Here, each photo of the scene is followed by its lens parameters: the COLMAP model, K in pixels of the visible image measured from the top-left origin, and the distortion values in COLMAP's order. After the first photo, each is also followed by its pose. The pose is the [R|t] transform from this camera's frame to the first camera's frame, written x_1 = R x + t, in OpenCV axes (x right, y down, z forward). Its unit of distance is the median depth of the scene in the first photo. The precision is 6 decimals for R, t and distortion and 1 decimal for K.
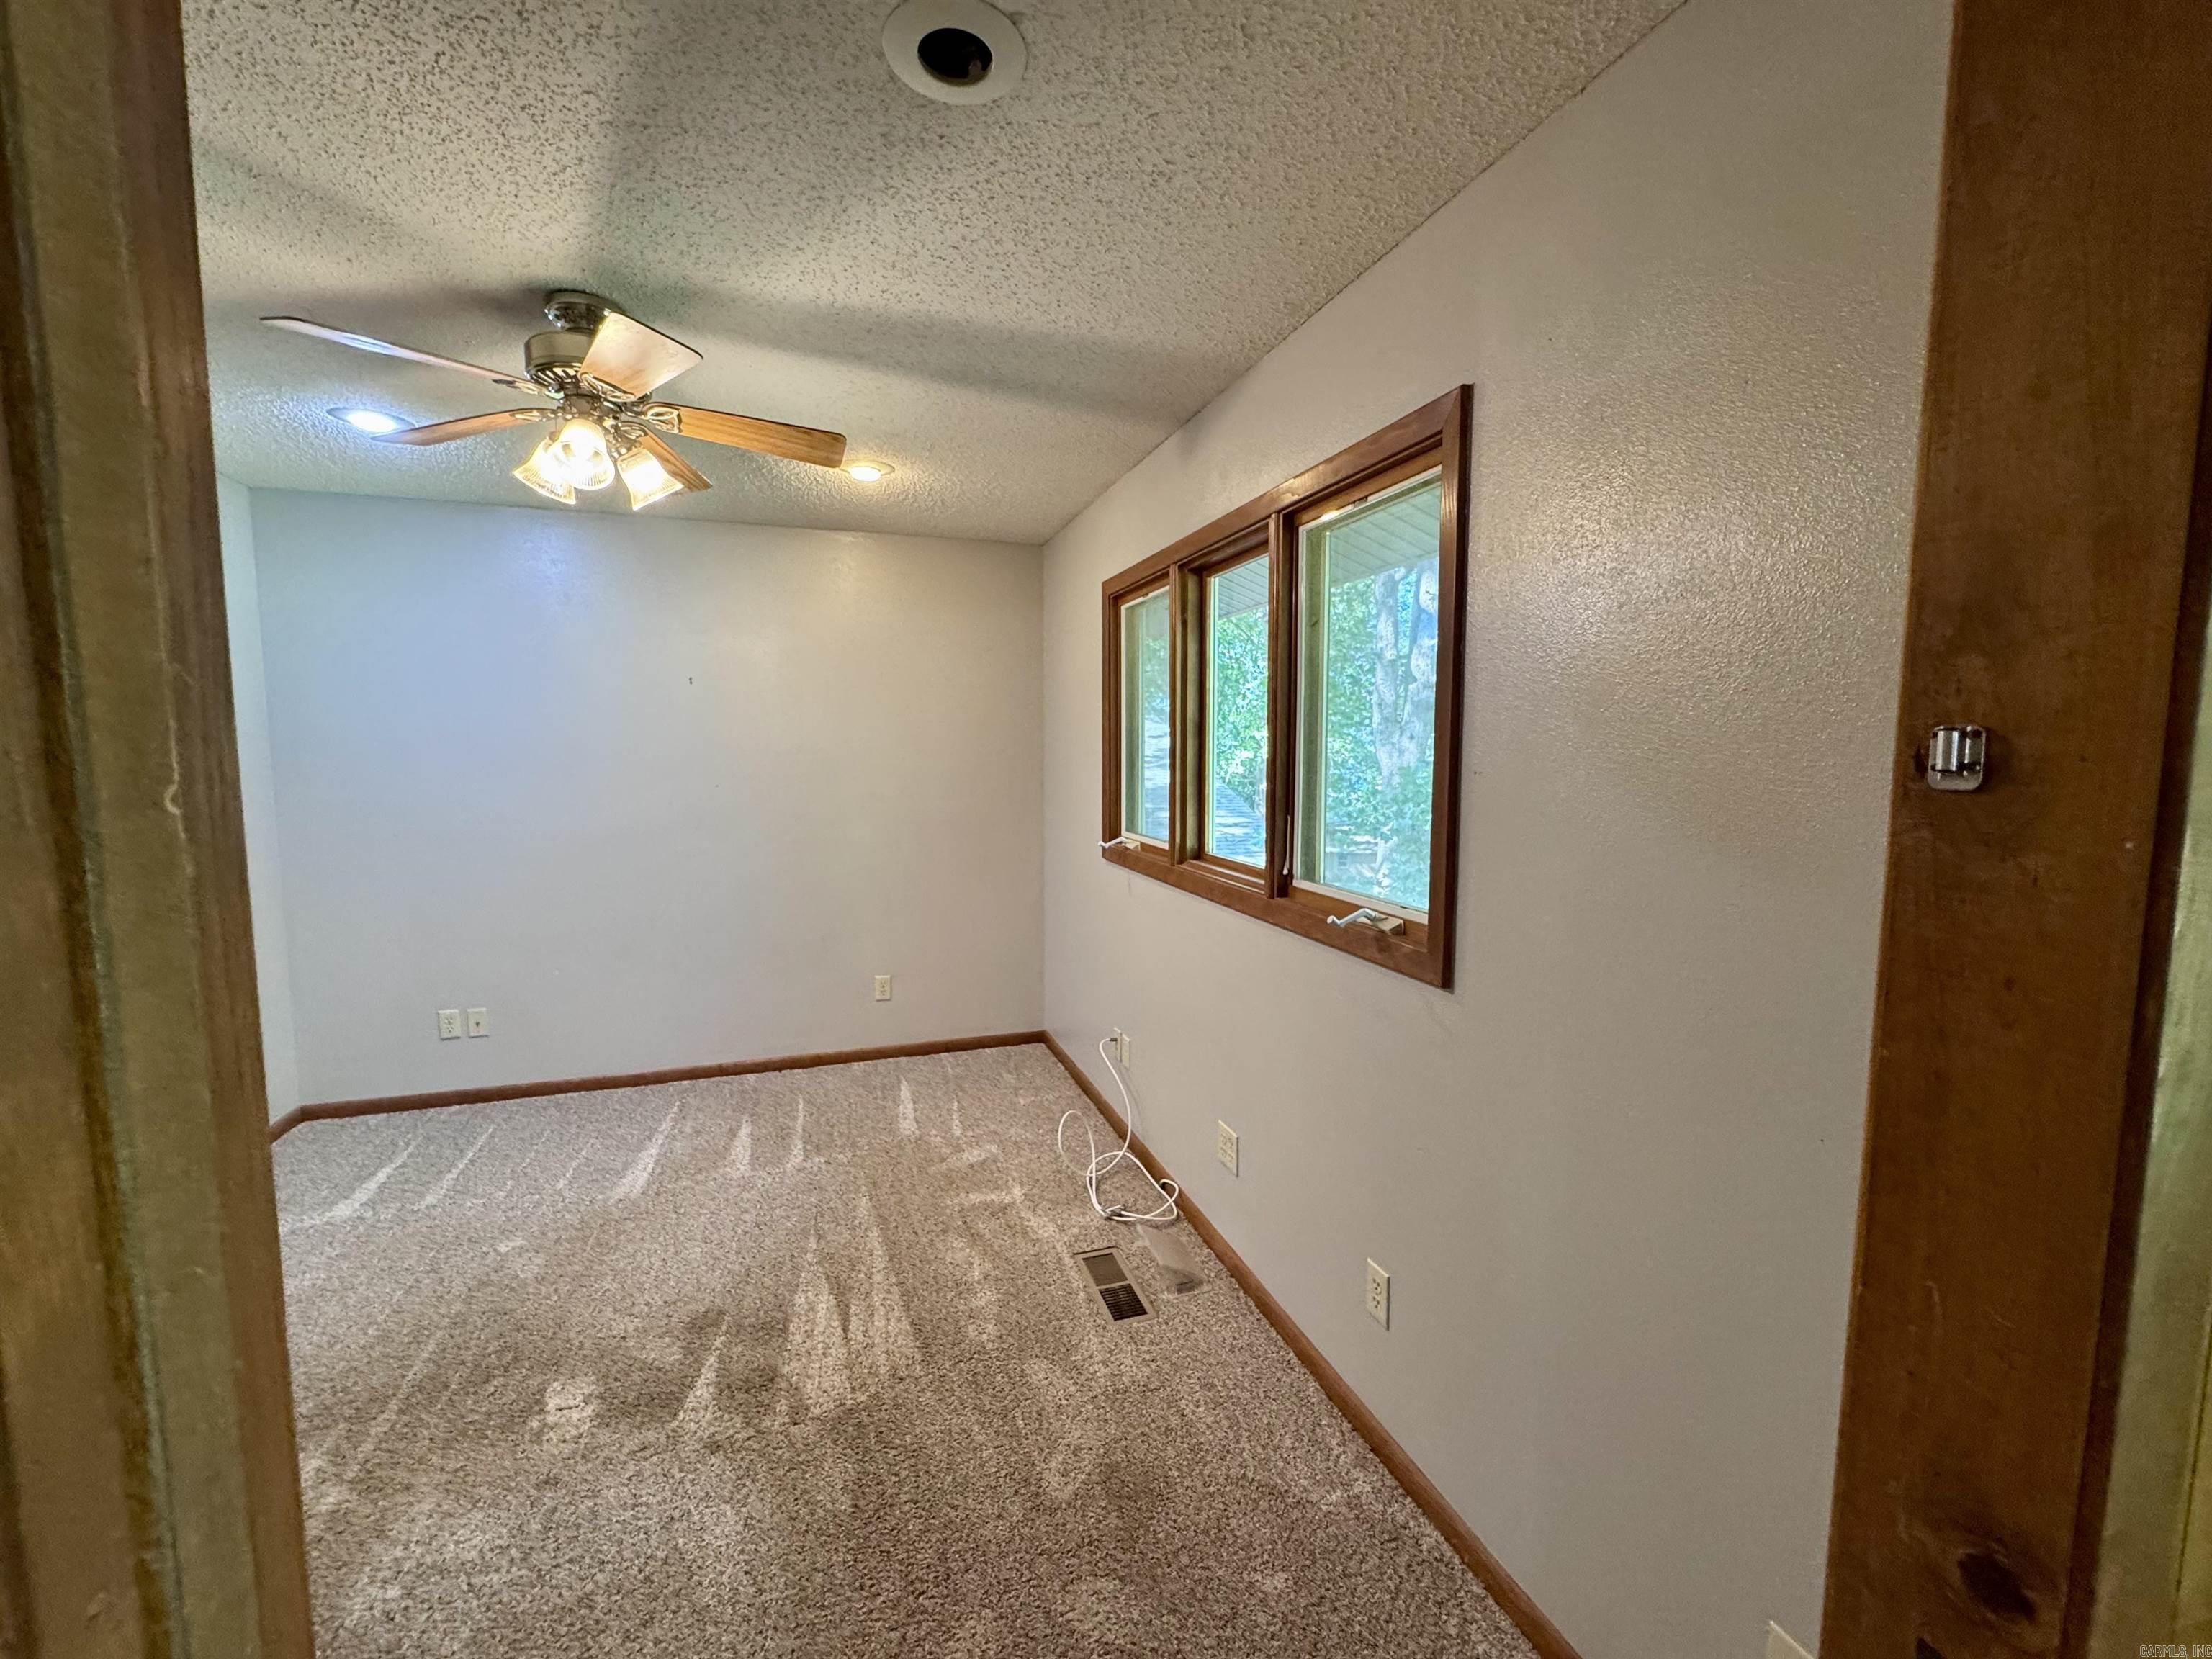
lens RADIAL K [[882.2, 0, 1104.6], [0, 882.2, 828.0], [0, 0, 1]] dist [-0.004620, 0.000383]
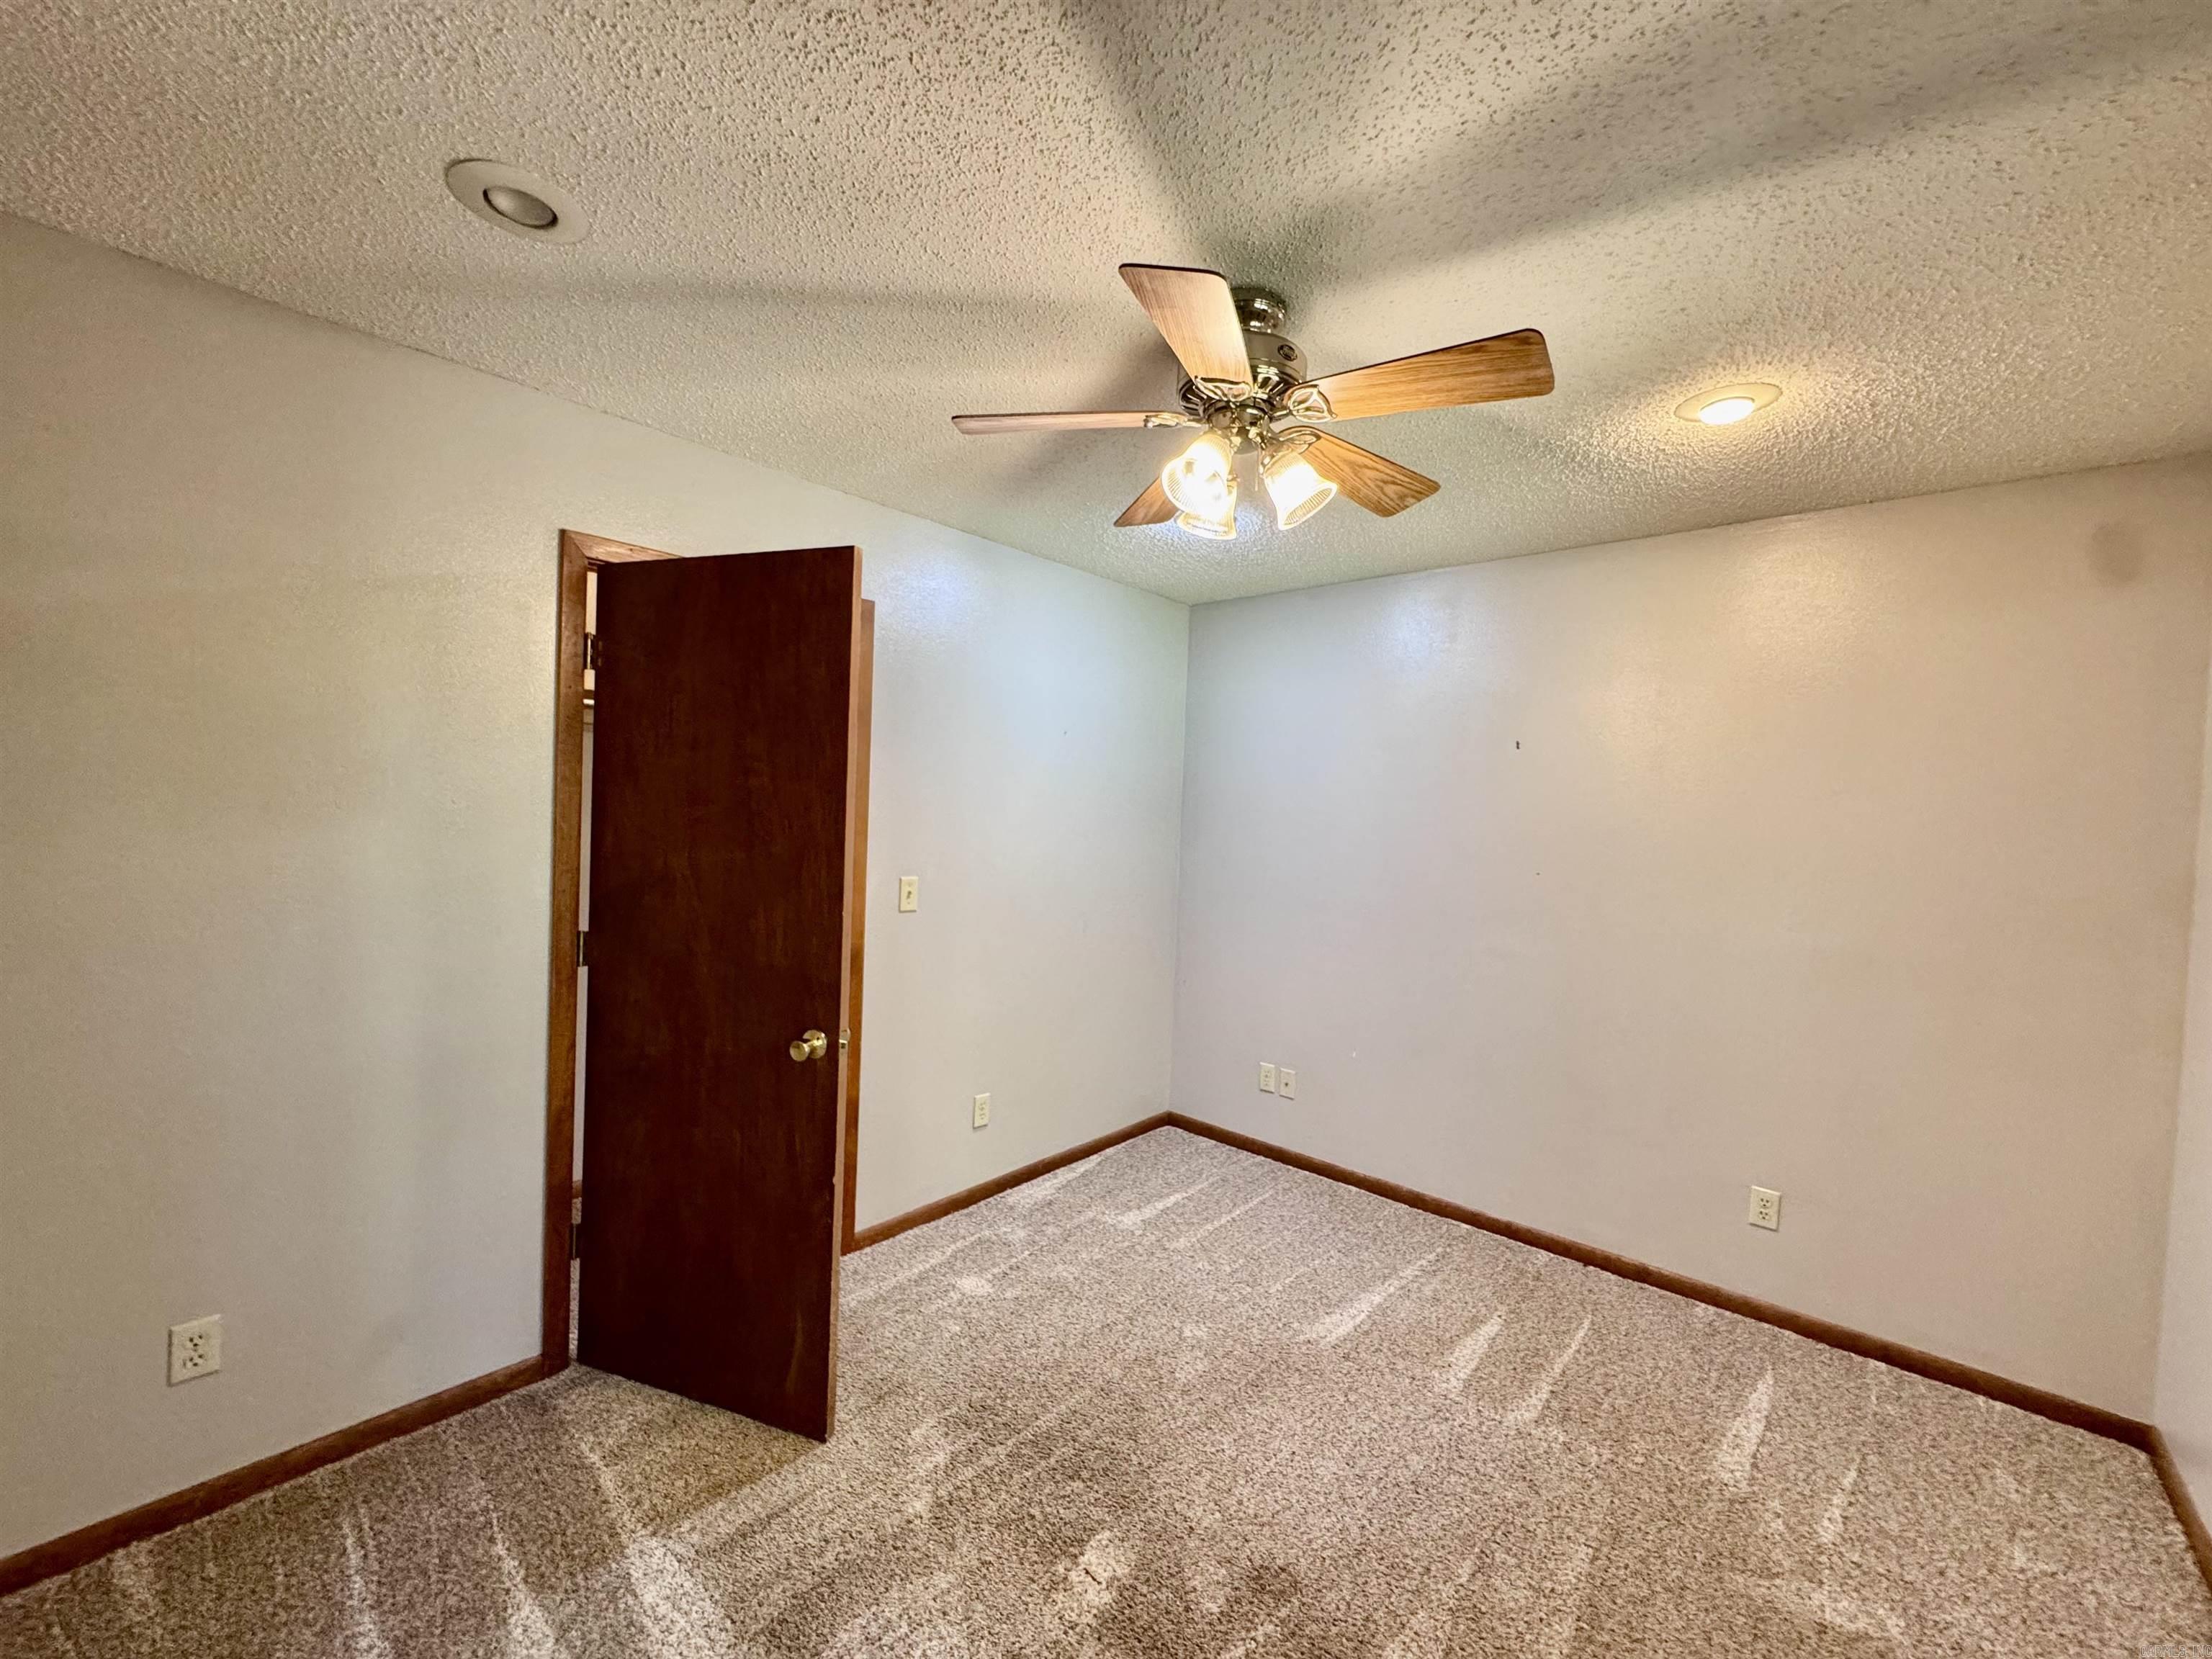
lens RADIAL K [[882.2, 0, 1104.6], [0, 882.2, 828.6], [0, 0, 1]] dist [-0.004620, 0.000383]
pose [[0.498023, 0.038578, -0.866305, 0.070248], [-0.114648, 0.993170, -0.021682, -0.031045], [0.859551, 0.110118, 0.499045, 0.312430]]
